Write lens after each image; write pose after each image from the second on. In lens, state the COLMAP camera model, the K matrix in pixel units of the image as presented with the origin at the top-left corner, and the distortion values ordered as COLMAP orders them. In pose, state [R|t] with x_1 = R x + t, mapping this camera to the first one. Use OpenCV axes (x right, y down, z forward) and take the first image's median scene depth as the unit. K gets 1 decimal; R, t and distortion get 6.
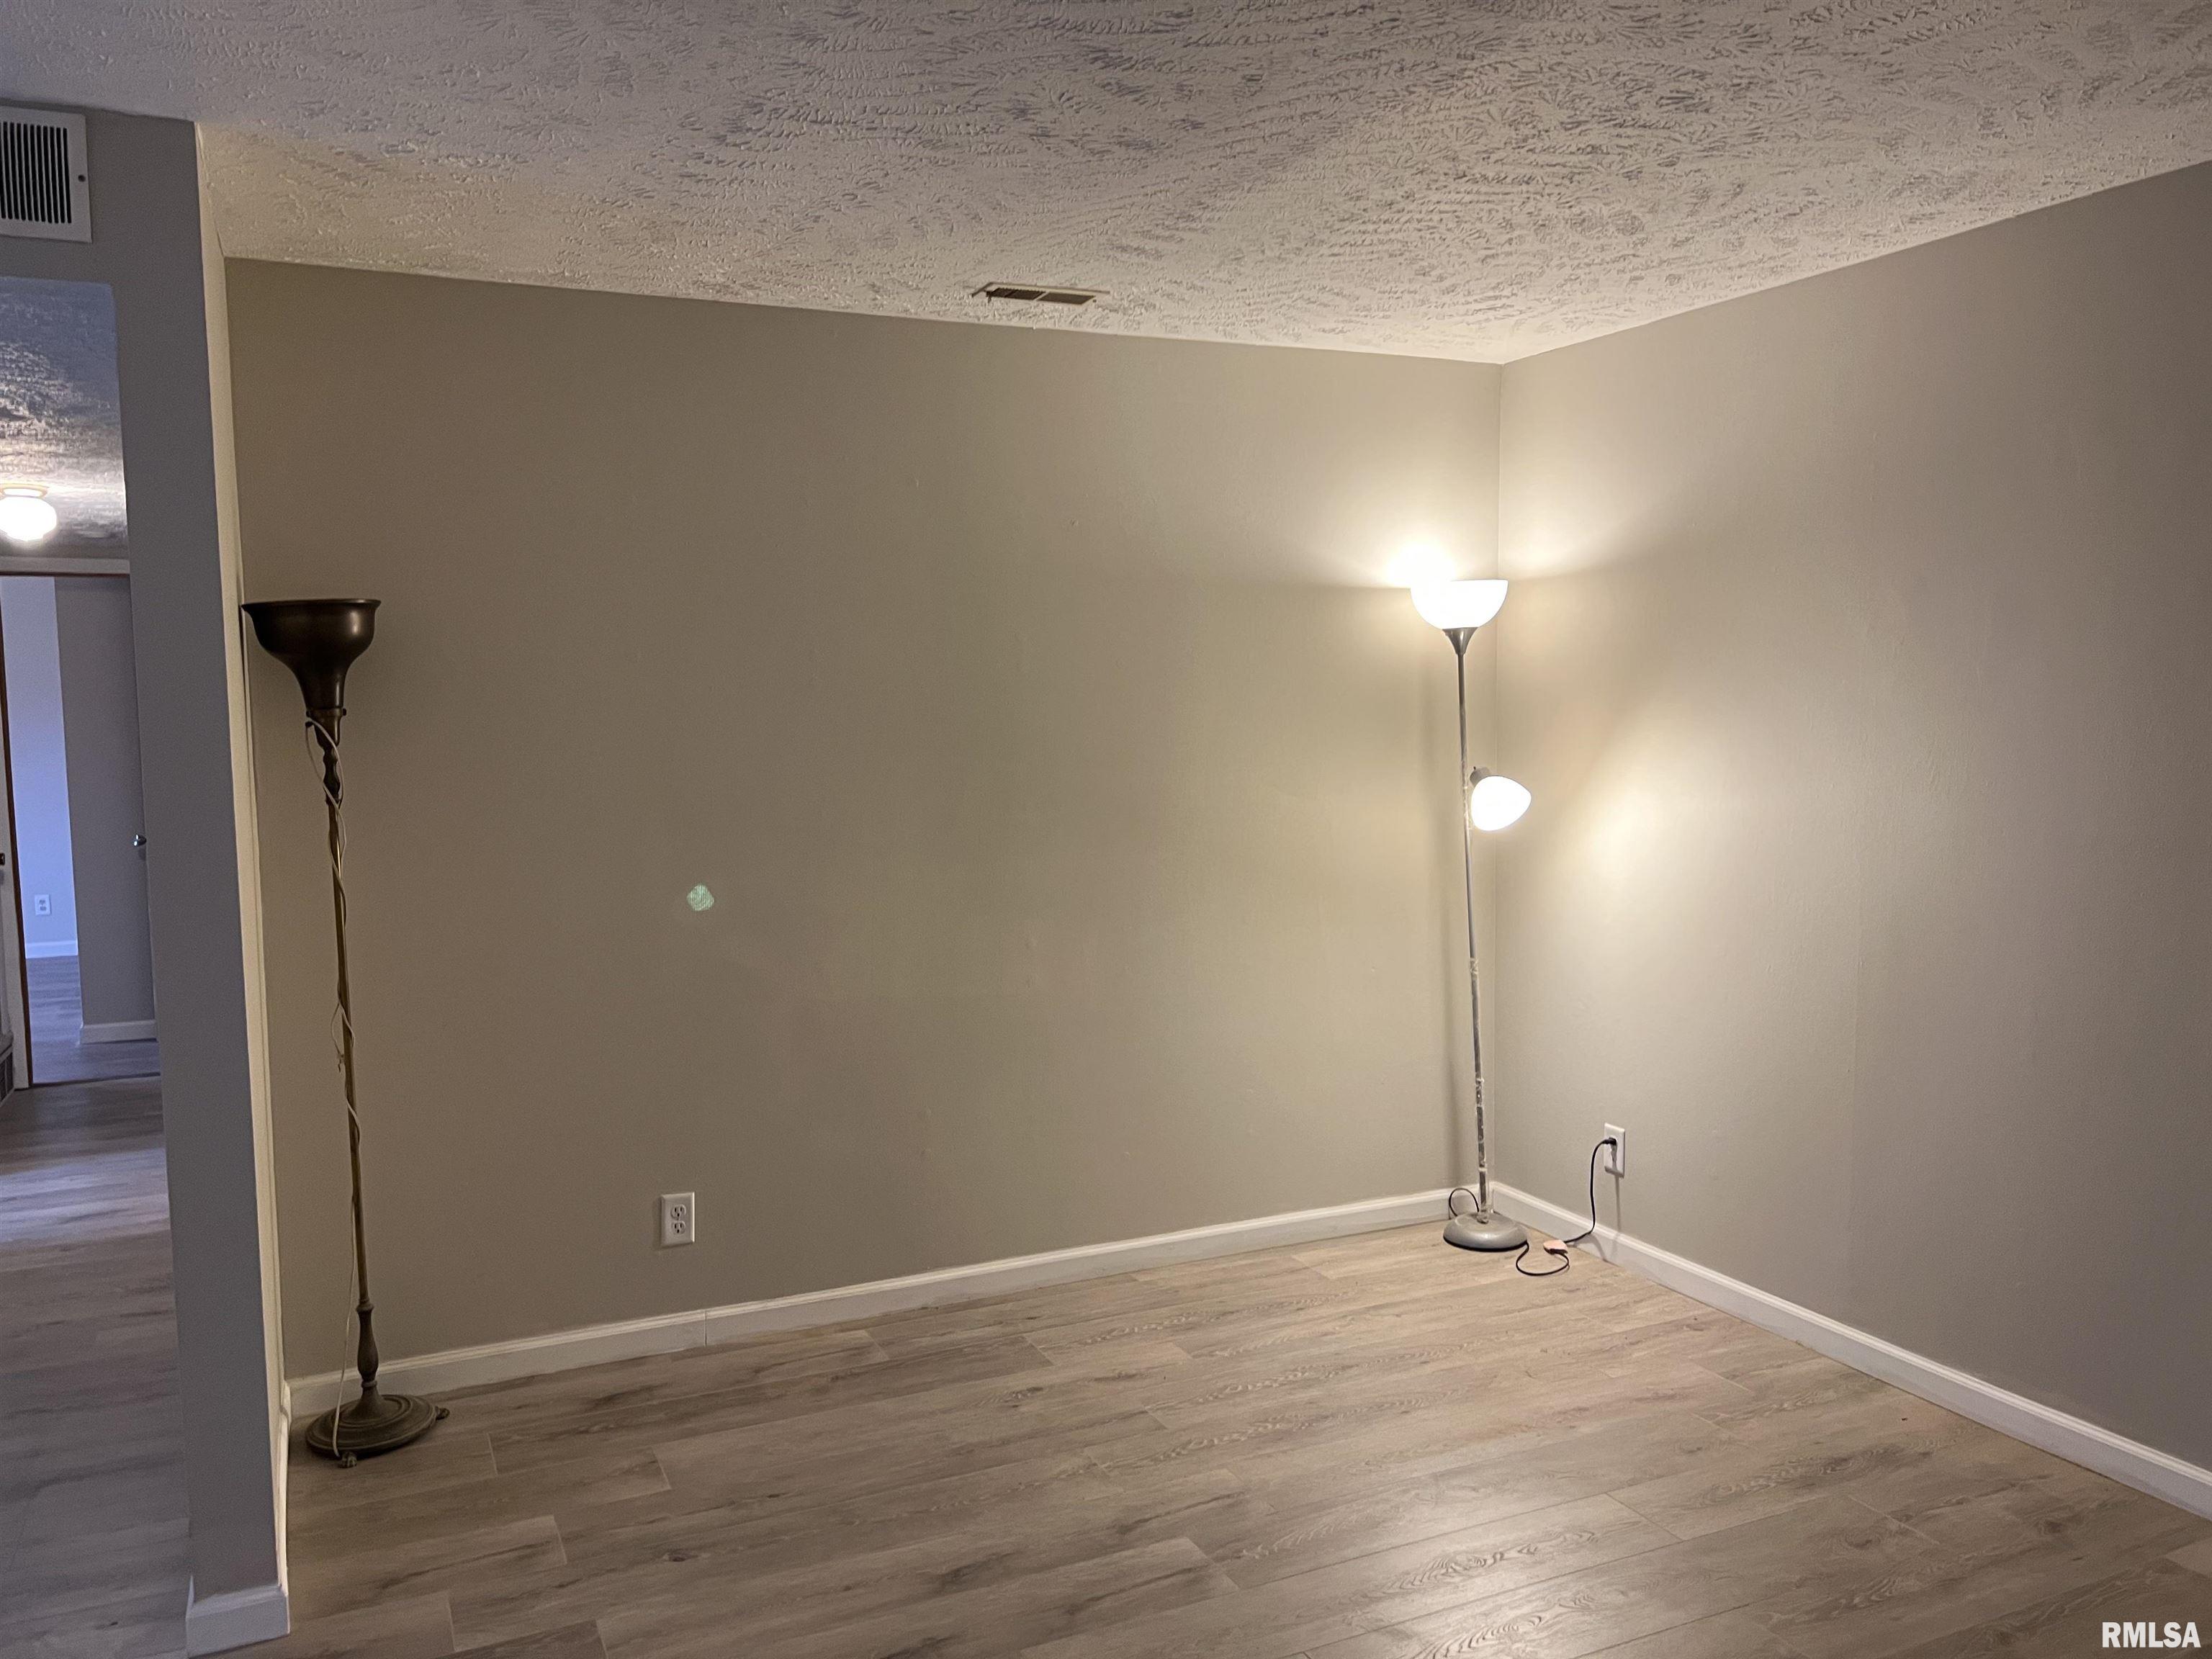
lens RADIAL K [[1662.9, 0, 1097.5], [0, 1662.9, 833.4], [0, 0, 1]] dist [0.091327, -0.111123]
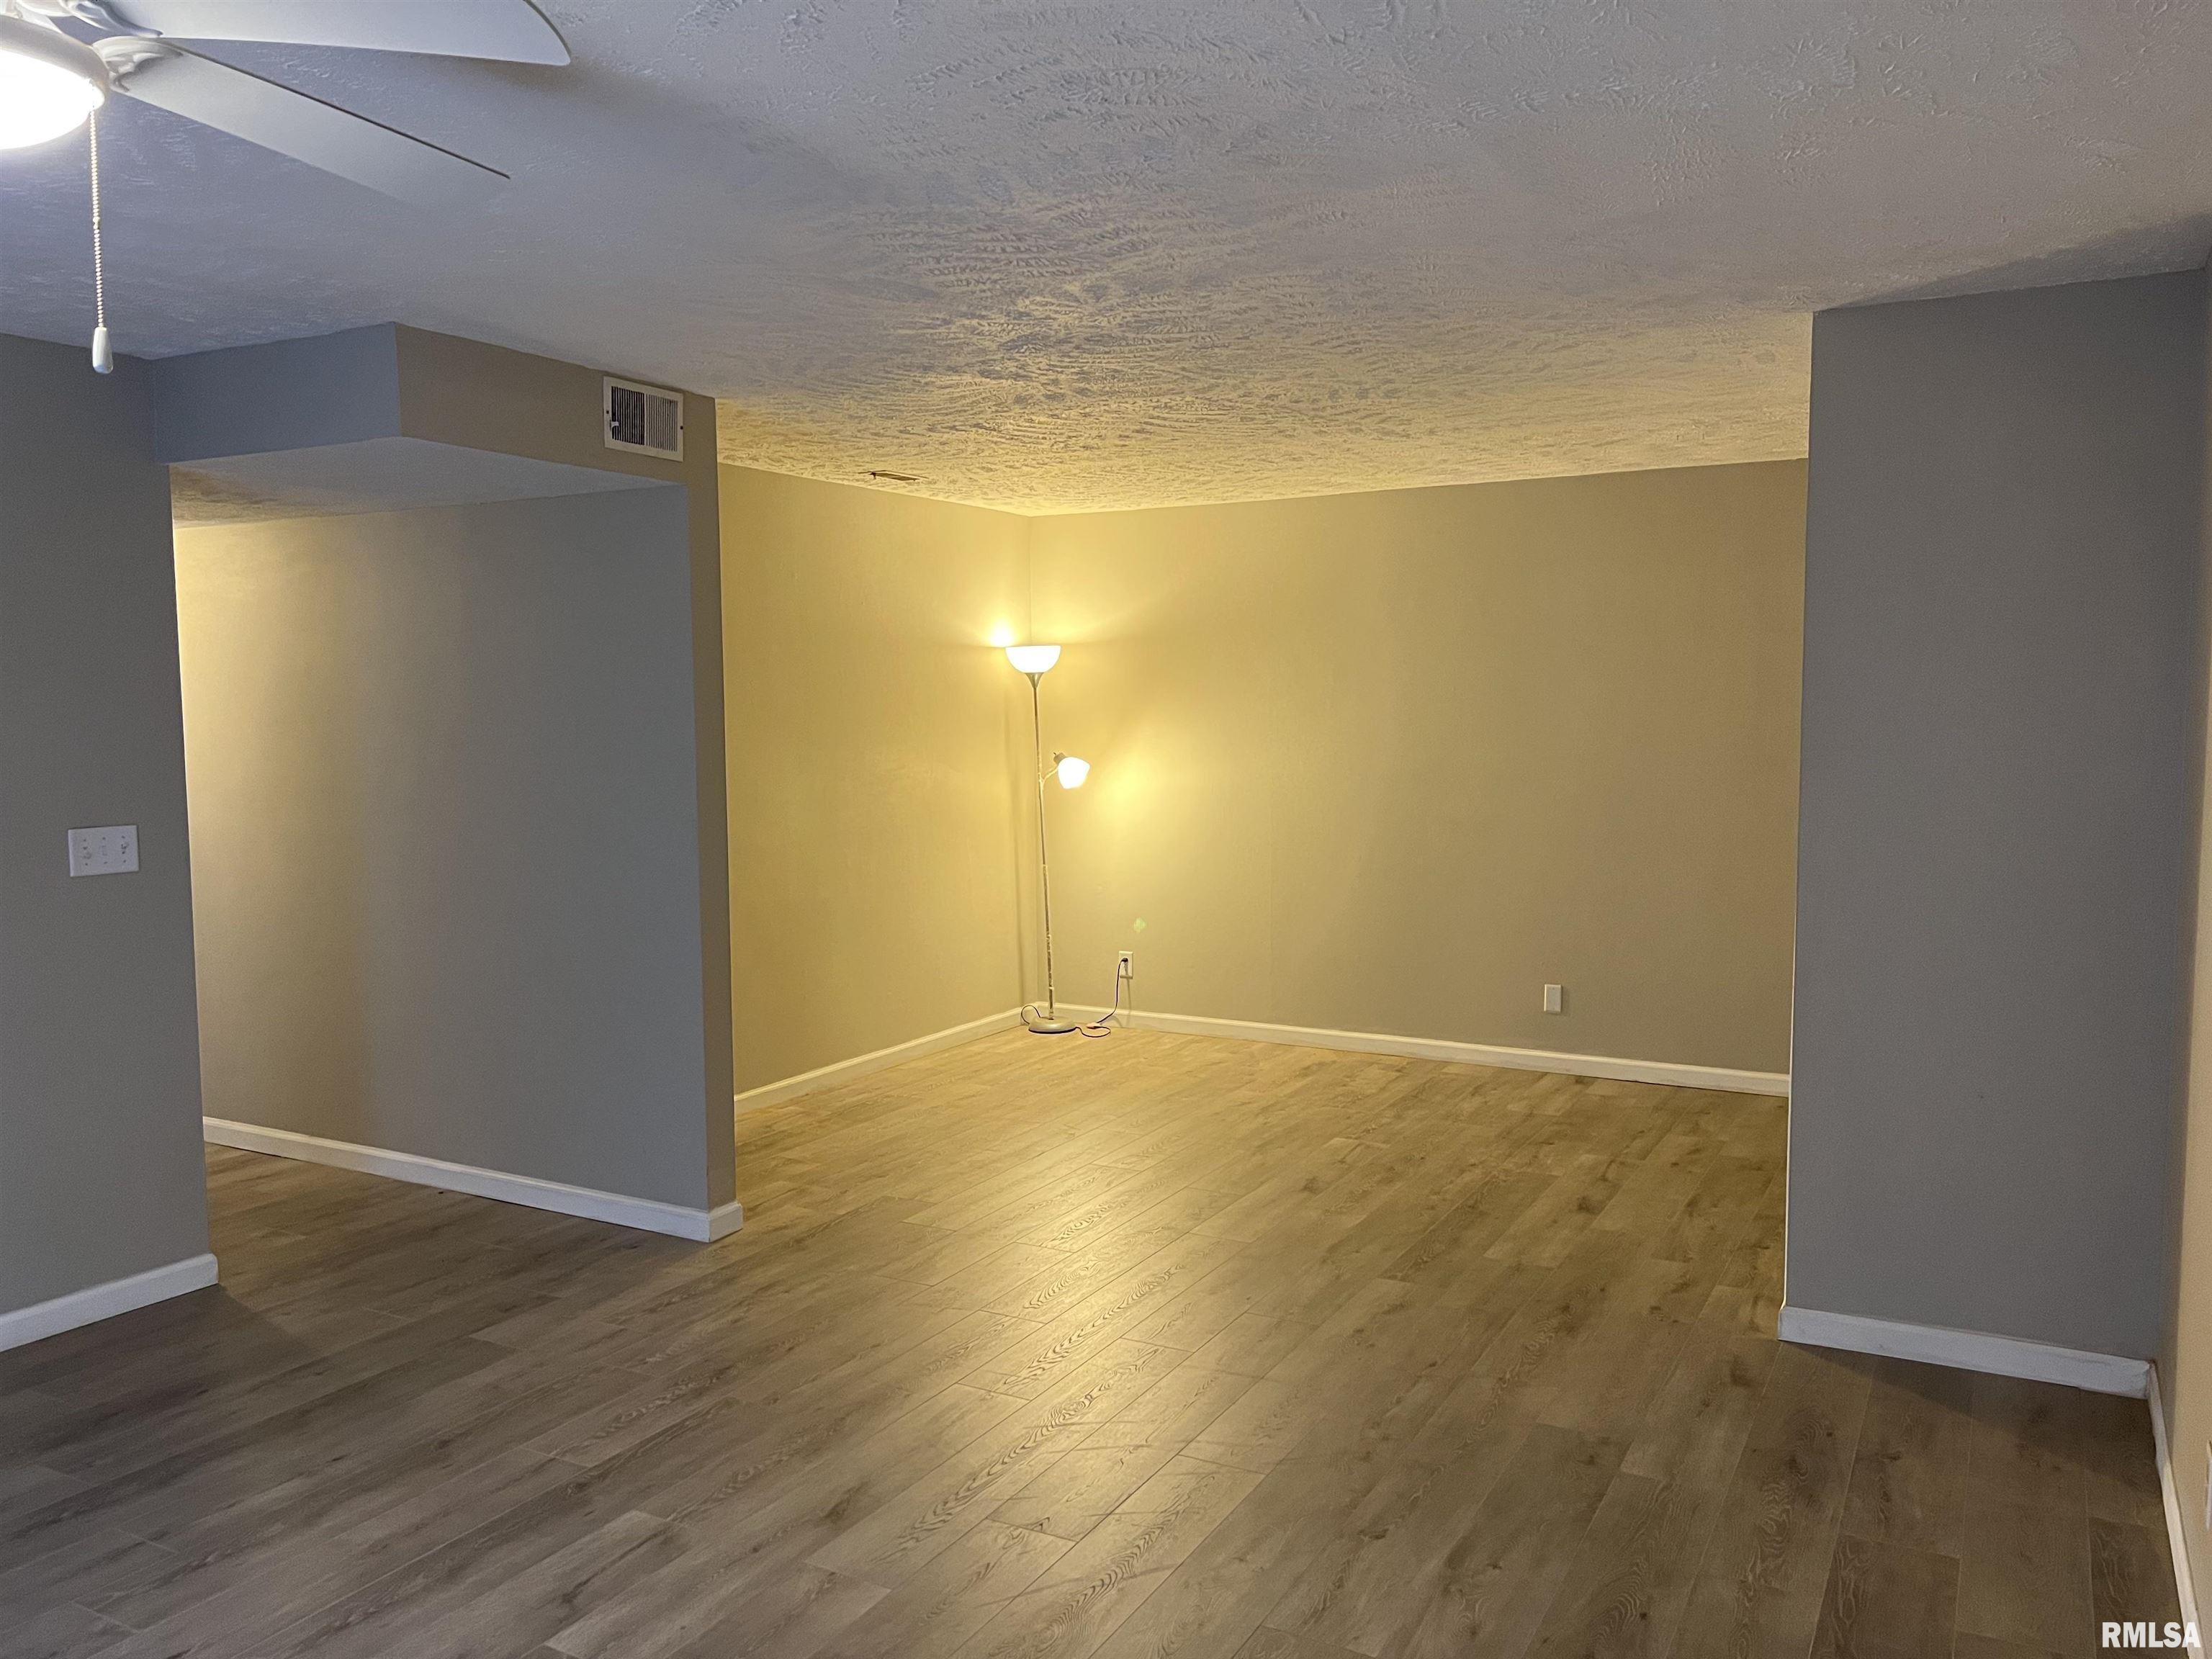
lens RADIAL K [[1662.9, 0, 1097.5], [0, 1662.9, 833.4], [0, 0, 1]] dist [0.091327, -0.111123]
pose [[0.806876, -0.038430, 0.589470, -0.860072], [0.045390, 0.998965, 0.002996, 0.046392], [-0.588975, 0.024339, 0.807785, -0.478983]]
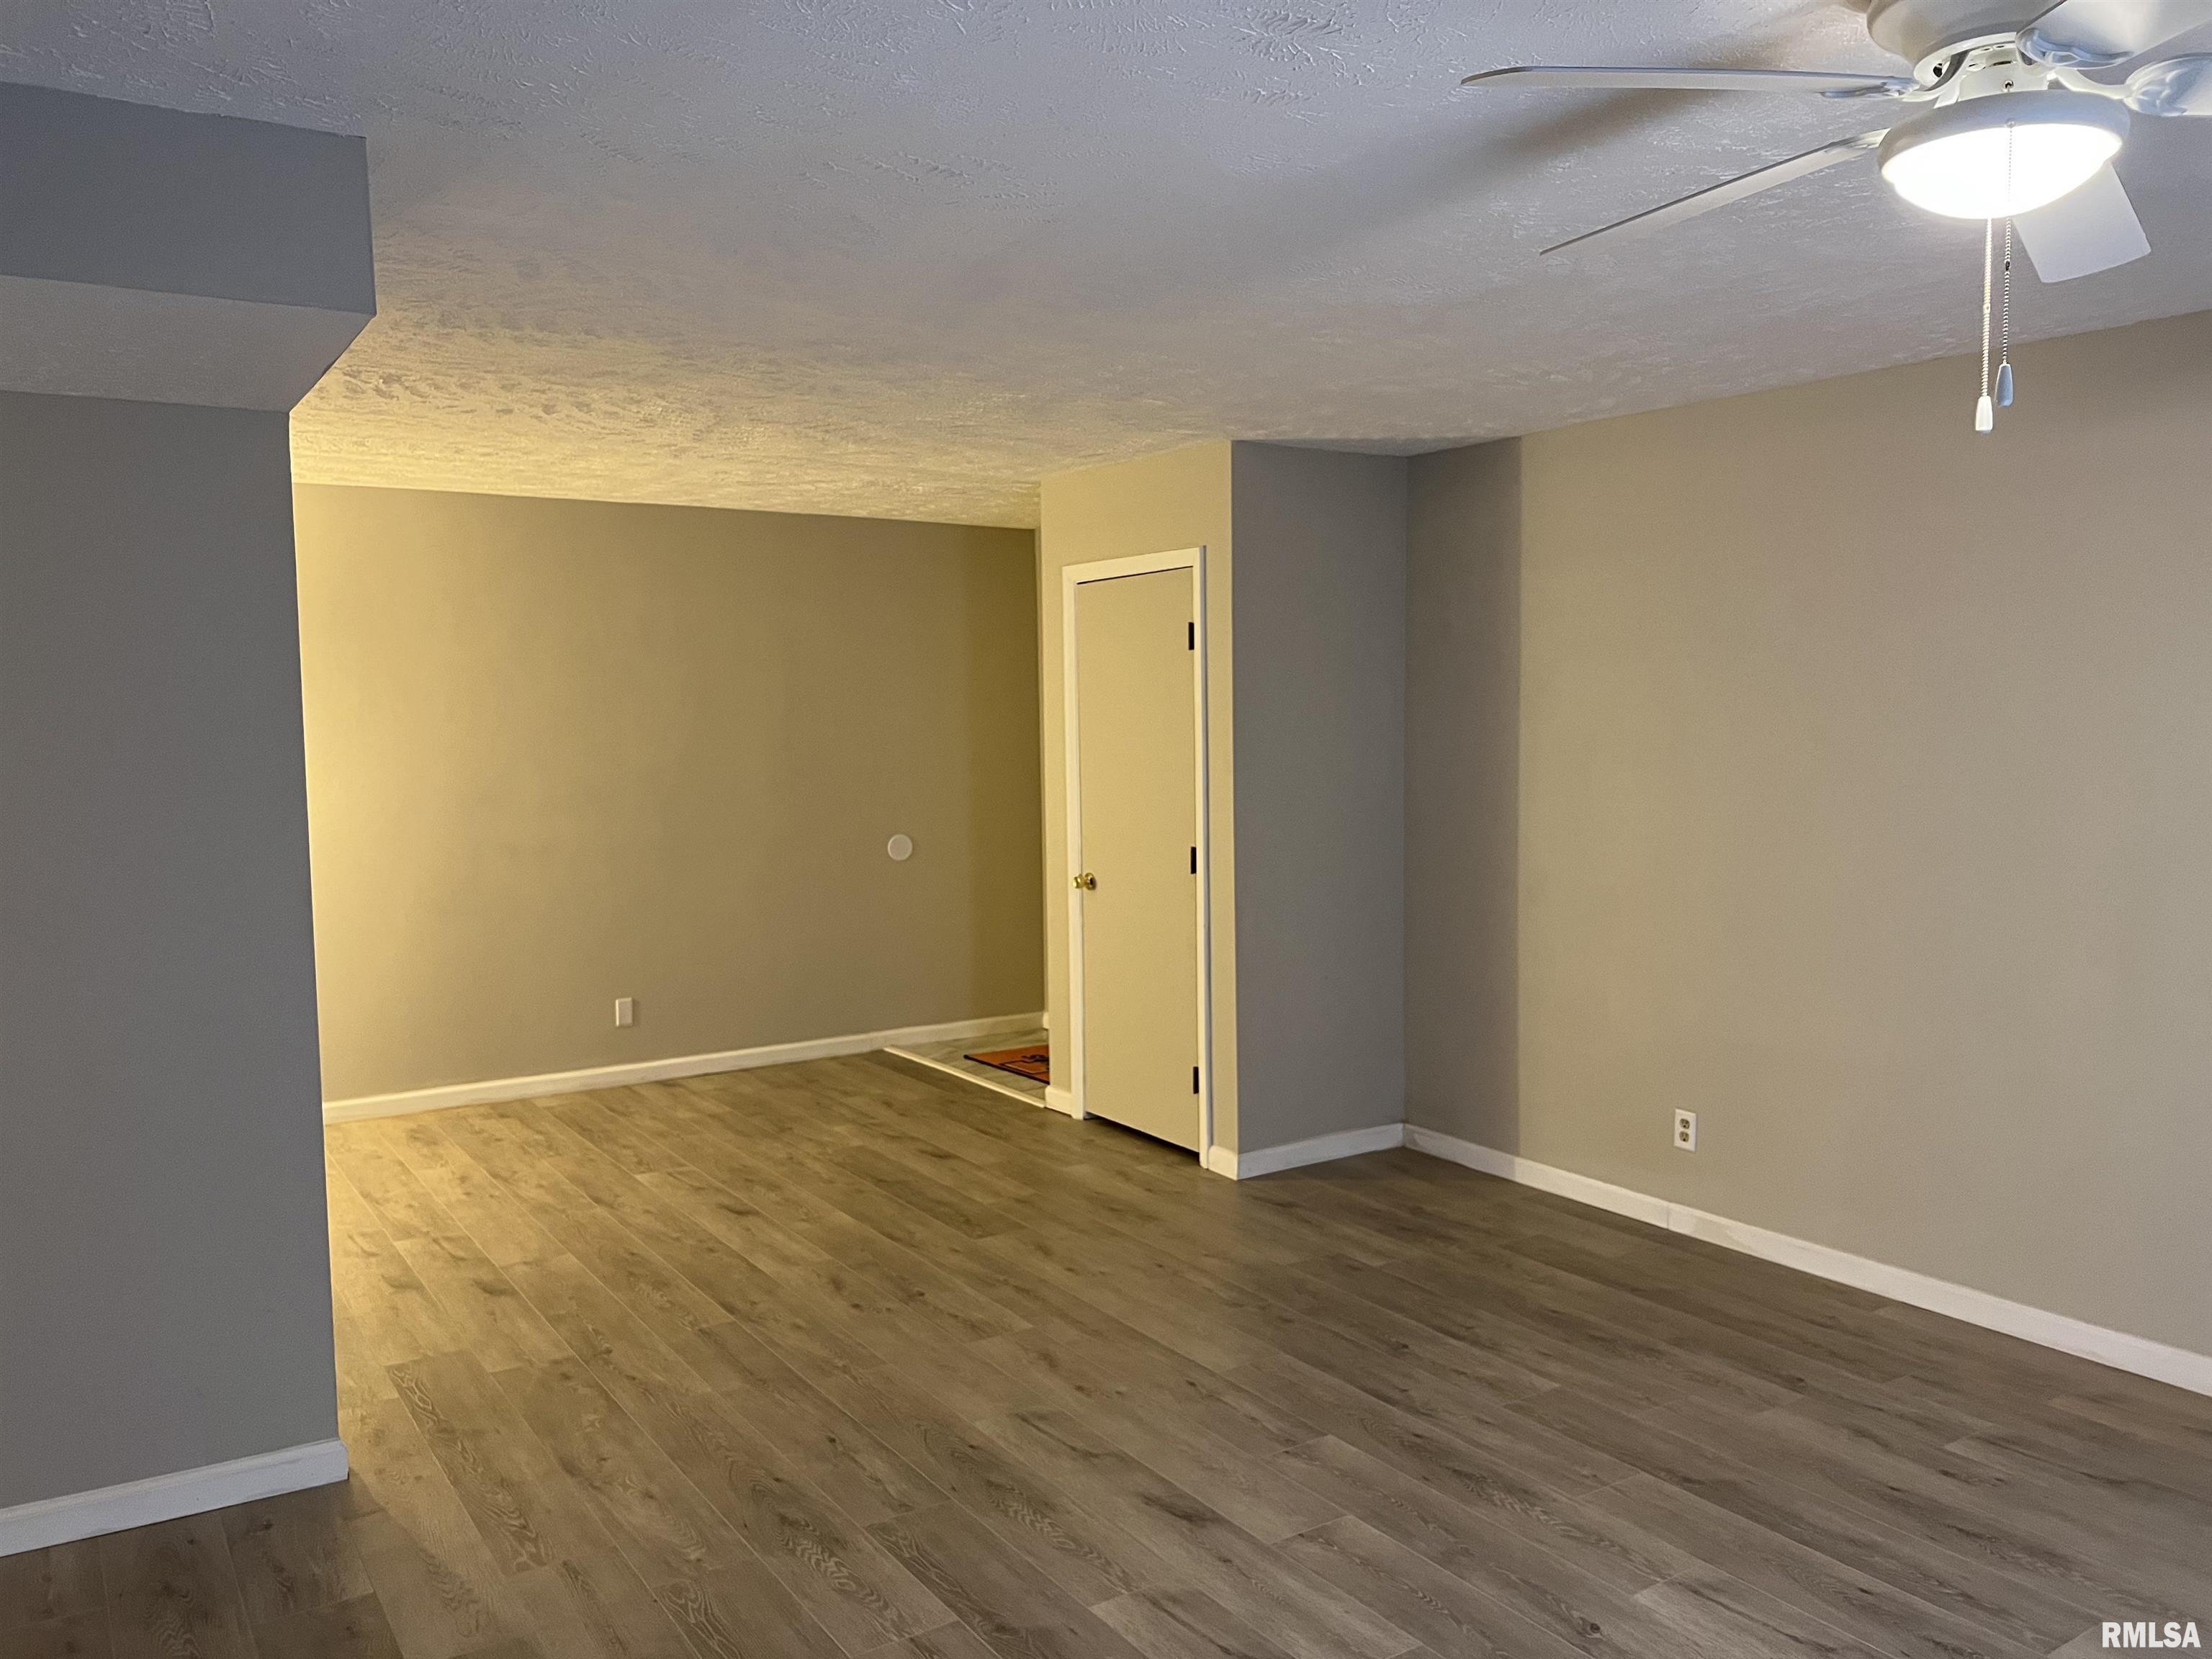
lens RADIAL K [[1662.9, 0, 1097.5], [0, 1662.9, 833.4], [0, 0, 1]] dist [0.091327, -0.111123]
pose [[-0.138751, -0.058445, 0.988601, -1.292471], [0.094220, 0.992950, 0.071926, -0.027489], [-0.985835, 0.103126, -0.132266, 0.387894]]
